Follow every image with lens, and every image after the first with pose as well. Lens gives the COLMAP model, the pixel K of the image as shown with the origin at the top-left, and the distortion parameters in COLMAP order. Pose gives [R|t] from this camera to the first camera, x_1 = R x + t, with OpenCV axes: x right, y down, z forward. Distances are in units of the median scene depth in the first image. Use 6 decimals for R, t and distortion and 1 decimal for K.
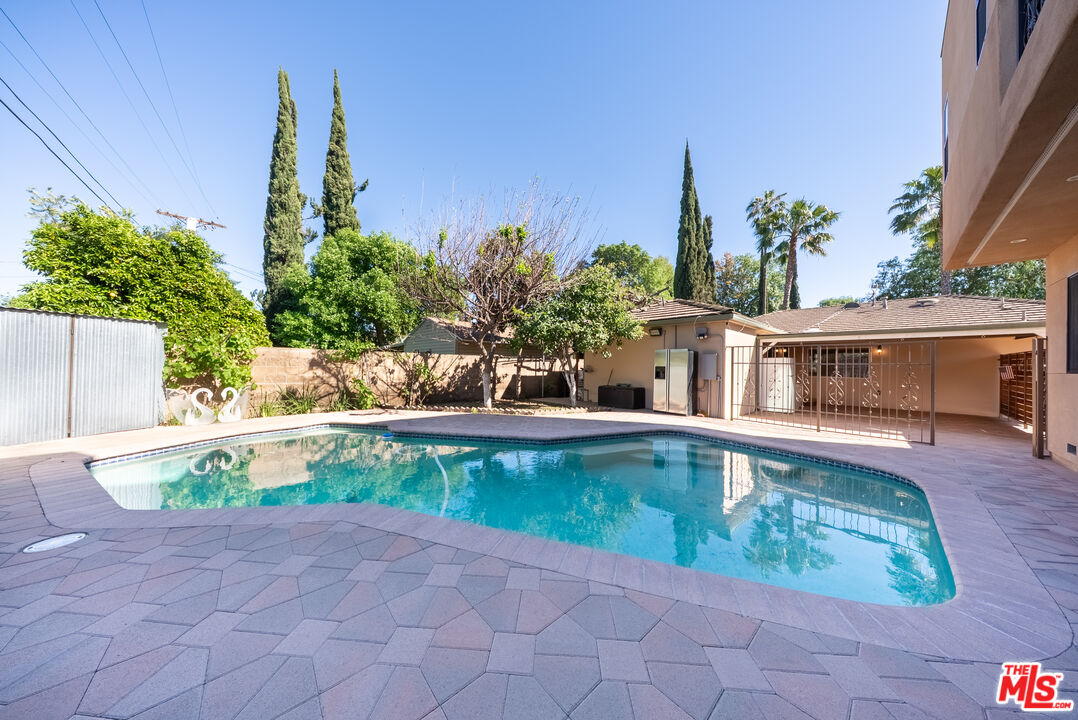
lens RADIAL K [[321.9, 0, 539.0], [0, 321.9, 360.0], [0, 0, 1]] dist [0.006899, -0.003991]
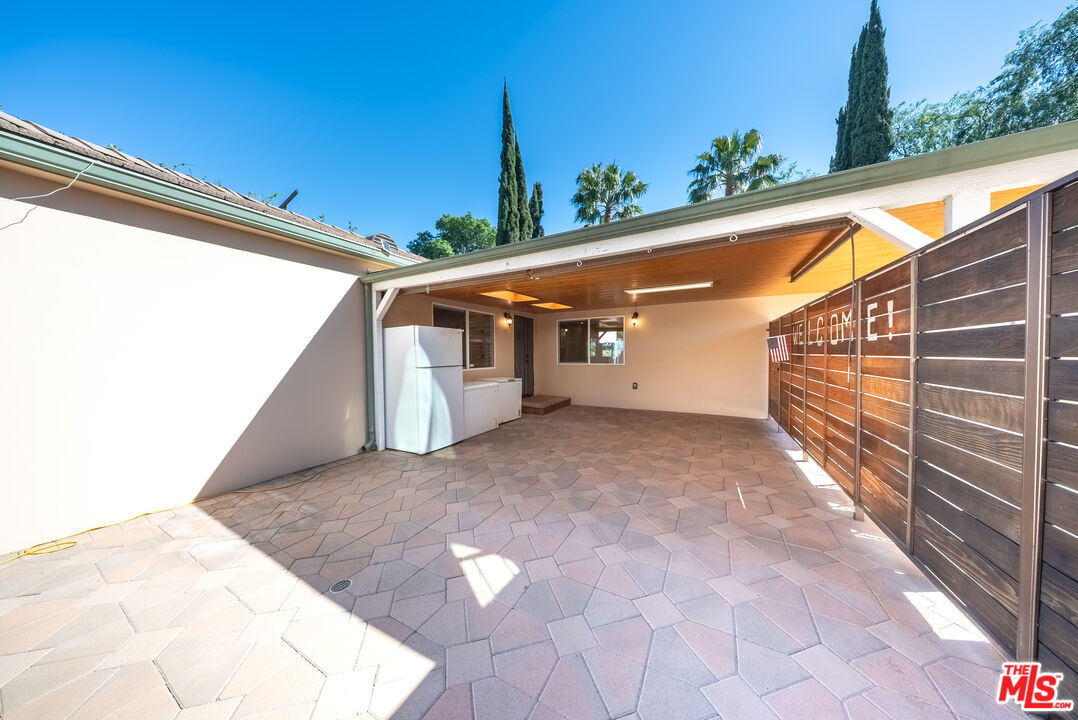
lens RADIAL K [[321.9, 0, 539.0], [0, 321.9, 360.0], [0, 0, 1]] dist [0.006899, -0.003991]
pose [[0.940724, -0.028813, 0.337946, 0.420598], [0.017027, 0.999141, 0.037790, 0.014164], [-0.338744, -0.029796, 0.940406, 0.293533]]
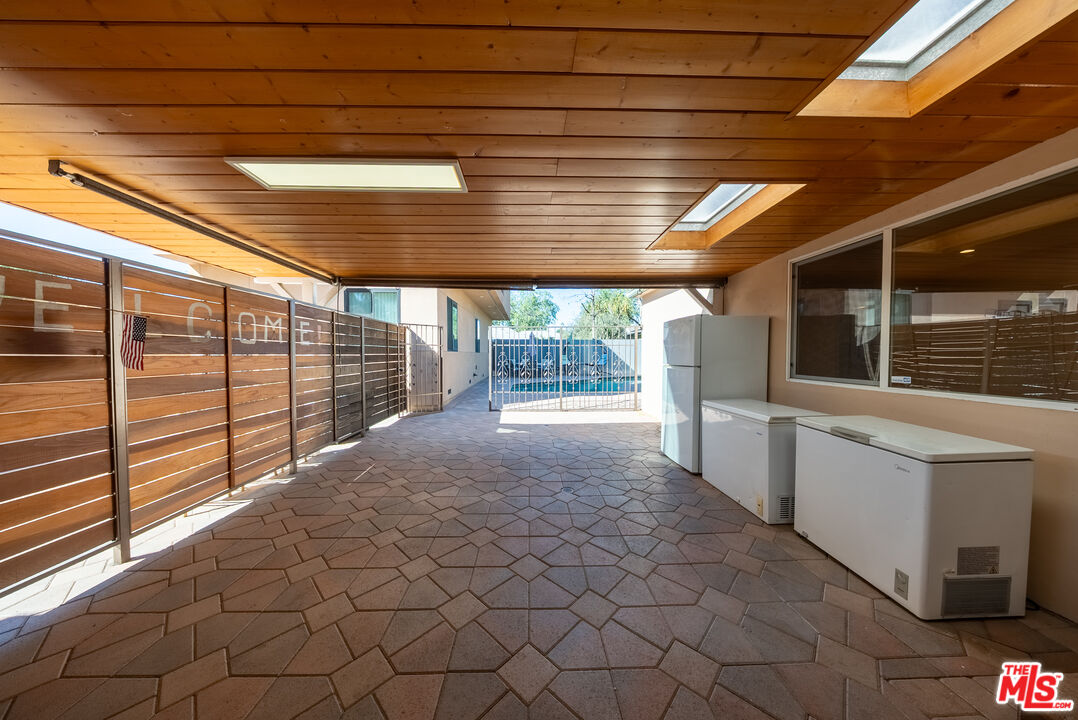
lens RADIAL K [[321.9, 0, 539.0], [0, 321.9, 360.0], [0, 0, 1]] dist [0.006899, -0.003991]
pose [[-0.649086, -0.004773, -0.760700, 0.799134], [0.001571, 0.999970, -0.007615, 0.031873], [0.760714, -0.006138, -0.649058, 0.826061]]
